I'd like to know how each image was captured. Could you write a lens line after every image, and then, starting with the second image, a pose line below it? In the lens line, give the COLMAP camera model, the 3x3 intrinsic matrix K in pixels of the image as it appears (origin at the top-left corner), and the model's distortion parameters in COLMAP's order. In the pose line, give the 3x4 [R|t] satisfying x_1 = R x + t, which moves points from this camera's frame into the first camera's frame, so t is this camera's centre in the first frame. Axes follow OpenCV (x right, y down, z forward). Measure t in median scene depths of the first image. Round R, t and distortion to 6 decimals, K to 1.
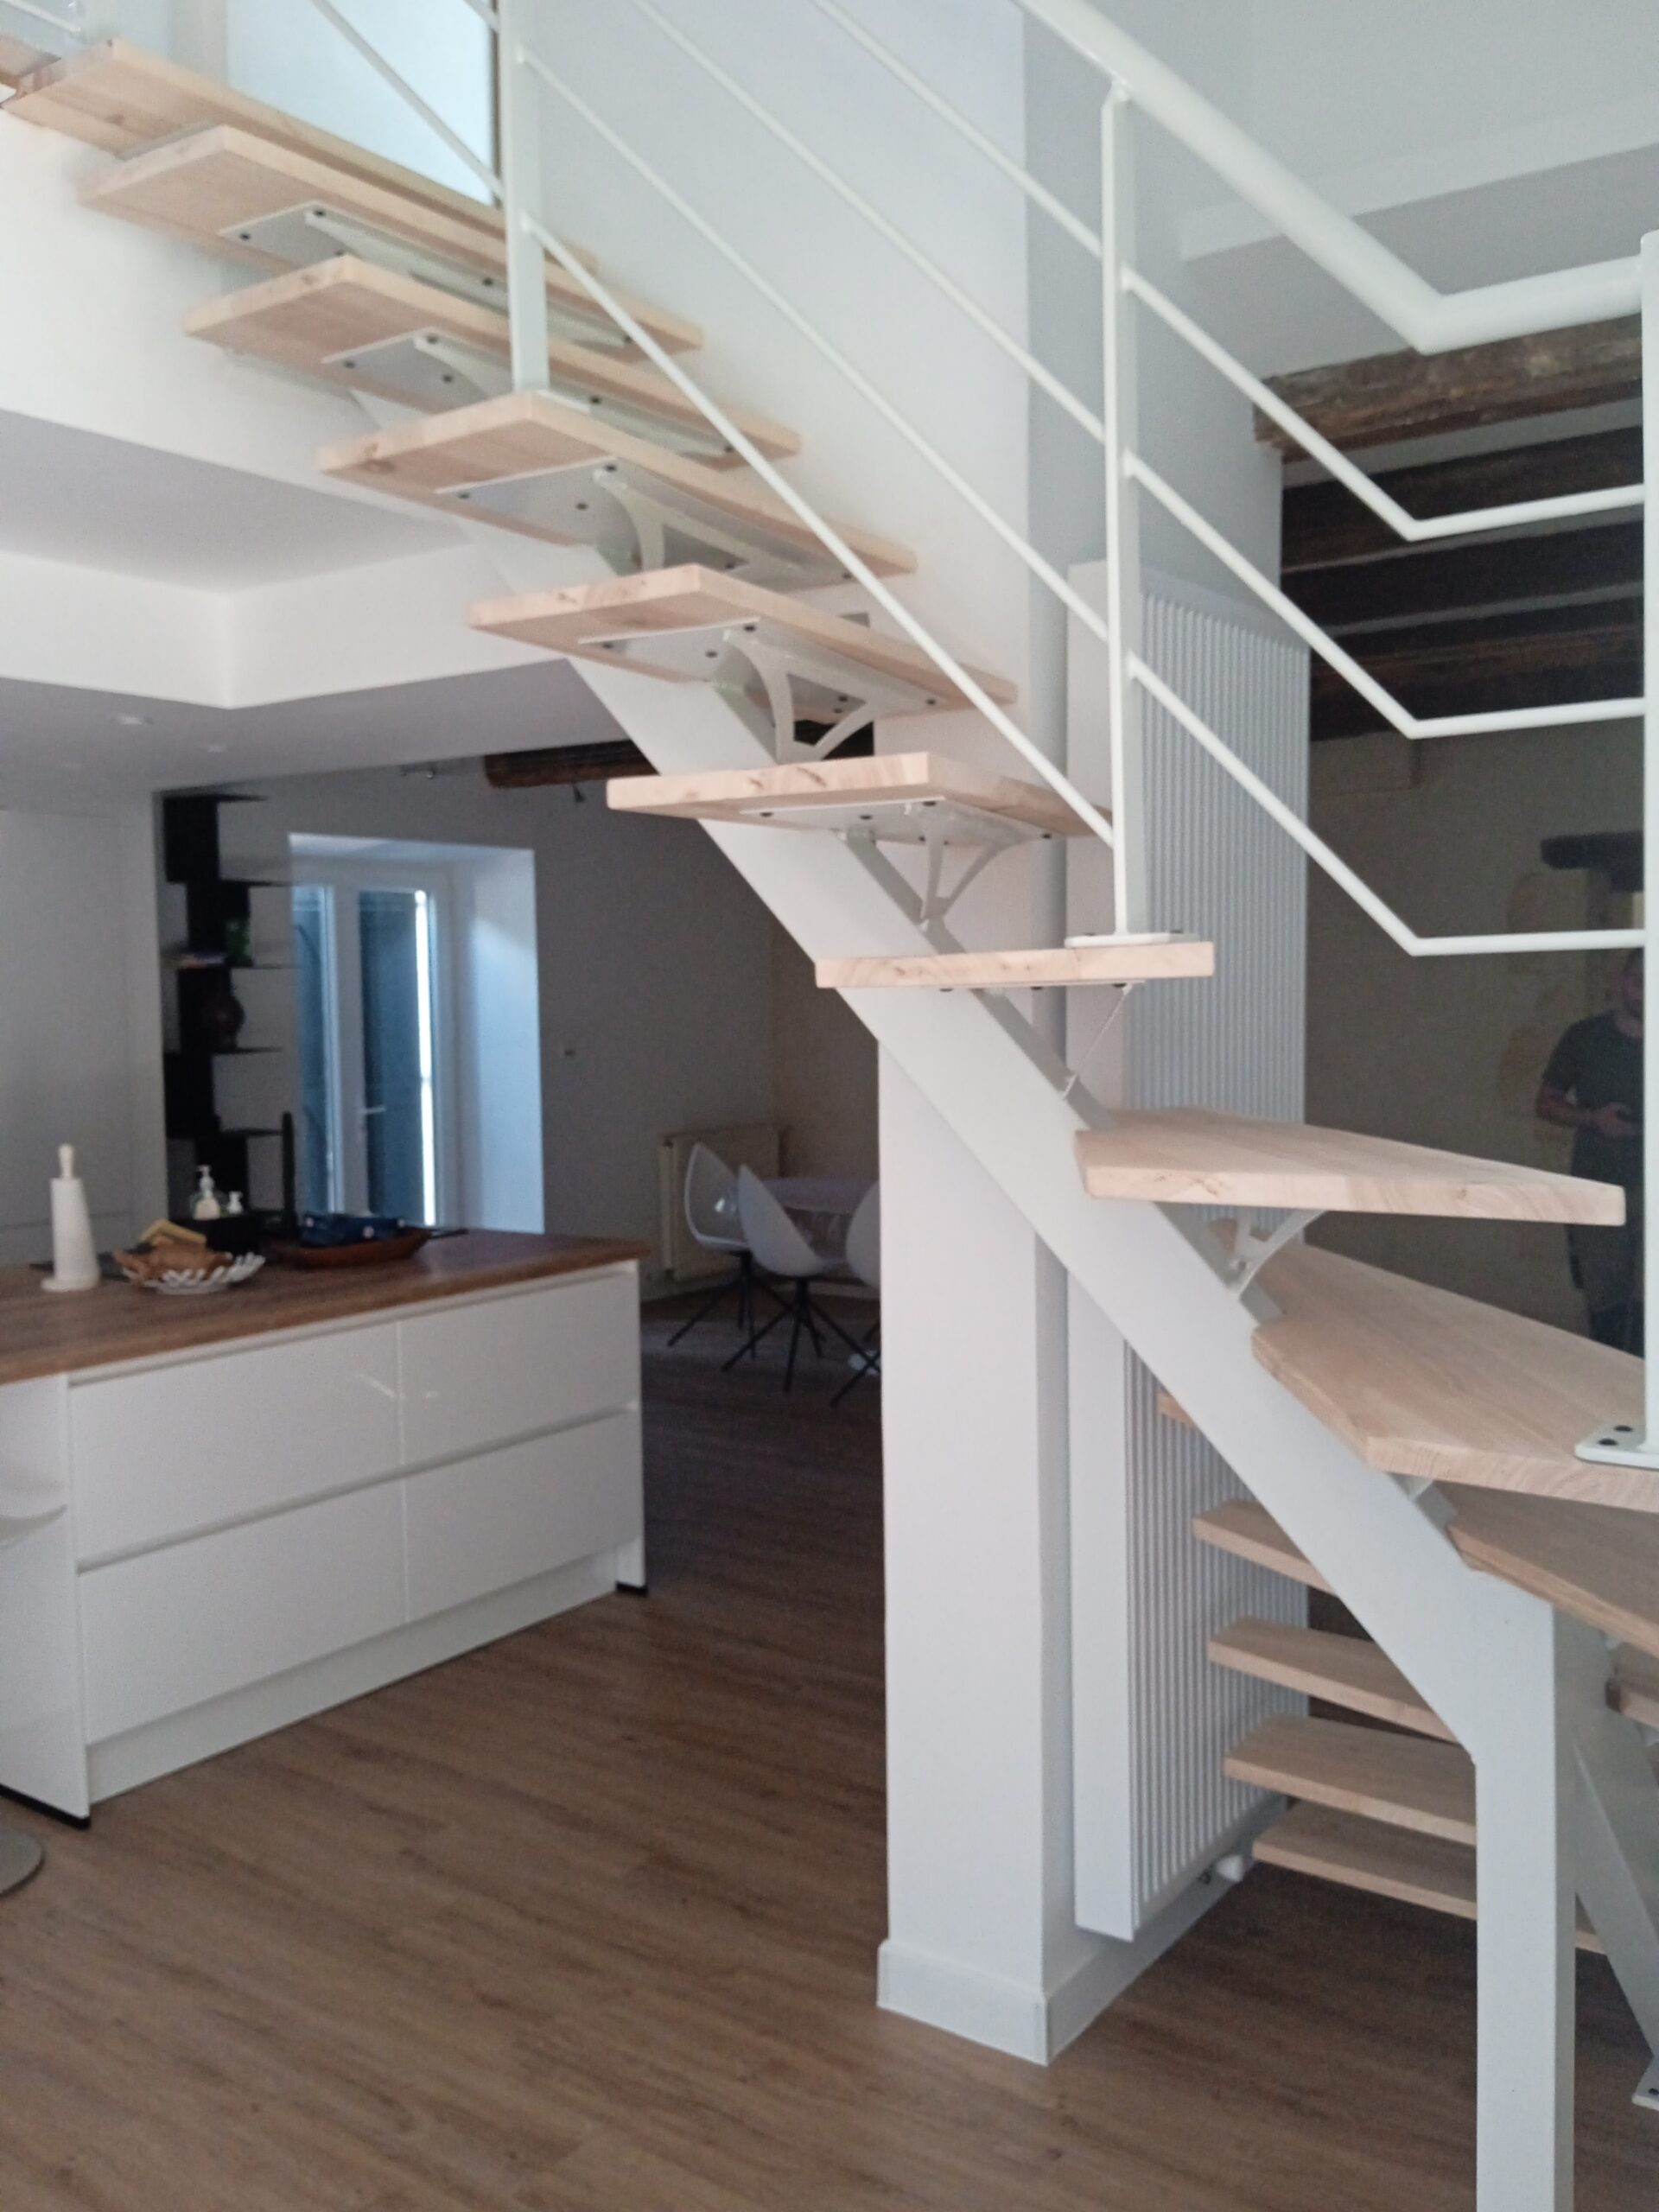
lens RADIAL K [[1893.0, 0, 828.1], [0, 1893.0, 1100.7], [0, 0, 1]] dist [0.042196, -0.084581]
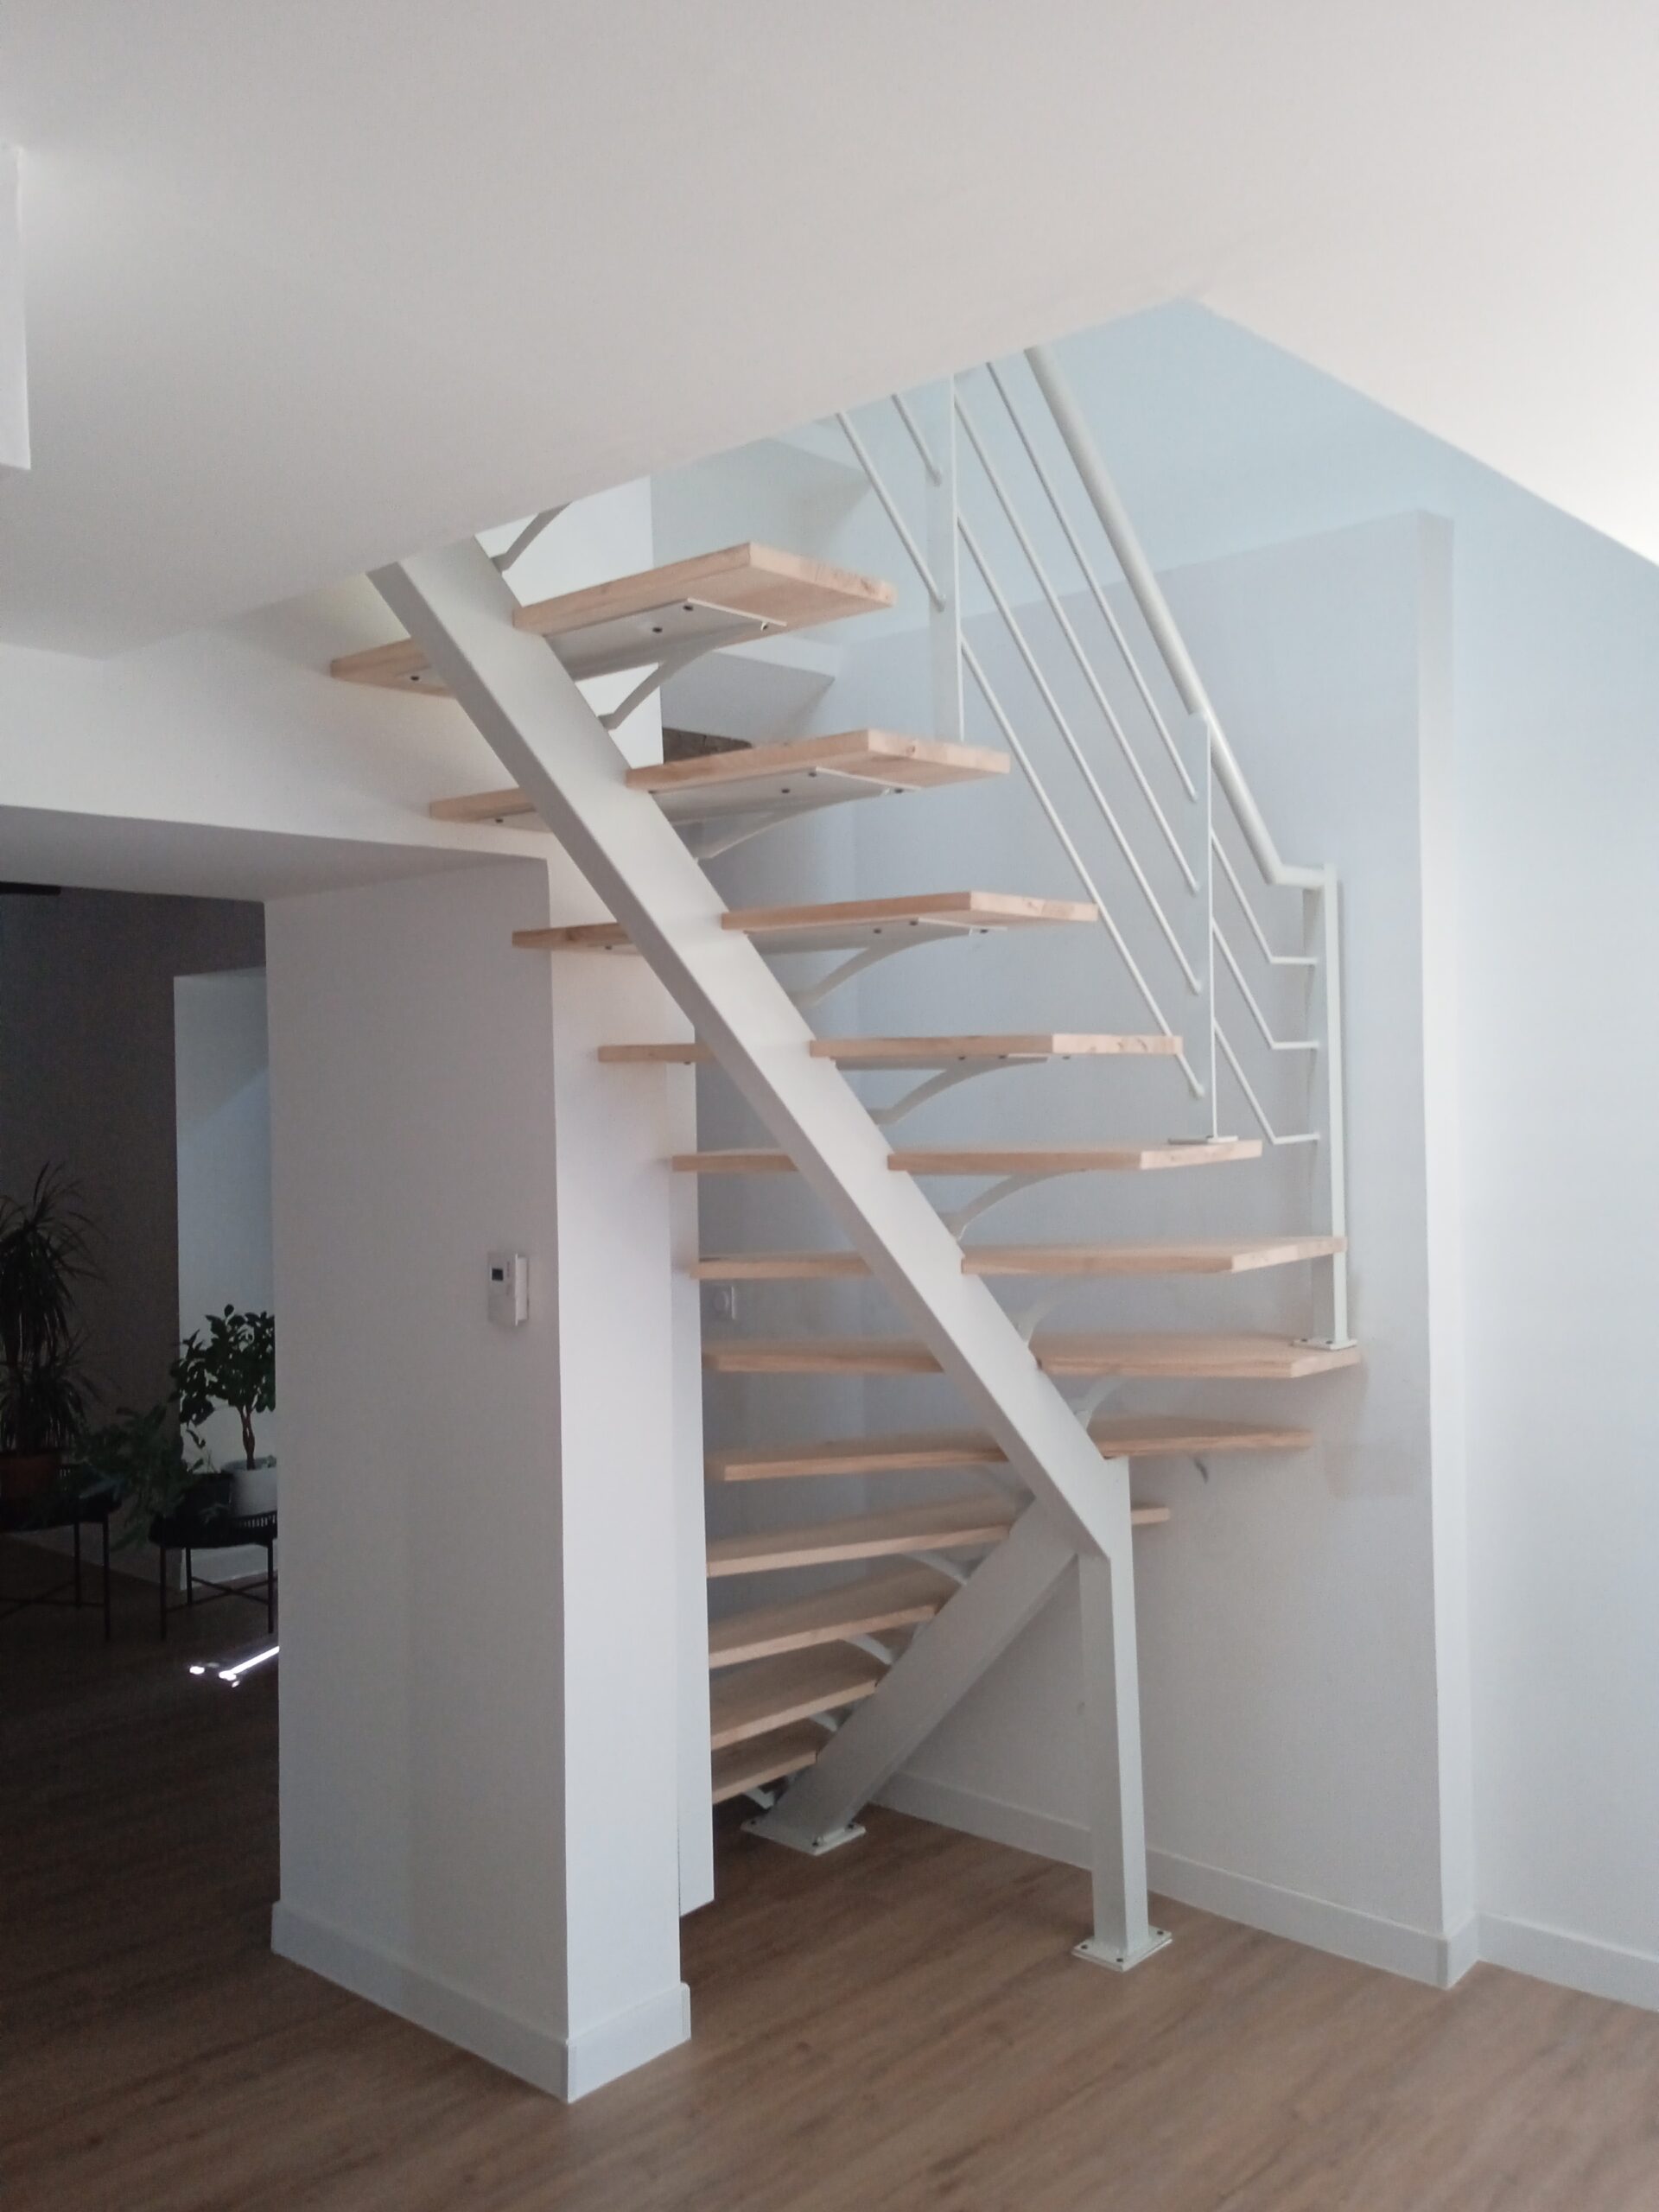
lens RADIAL K [[1893.0, 0, 827.6], [0, 1893.0, 1098.0], [0, 0, 1]] dist [0.042196, -0.084581]
pose [[0.115783, 0.006047, 0.993256, -1.187468], [0.084194, 0.996323, -0.015880, -0.084440], [-0.989700, 0.085465, 0.114848, 0.759978]]
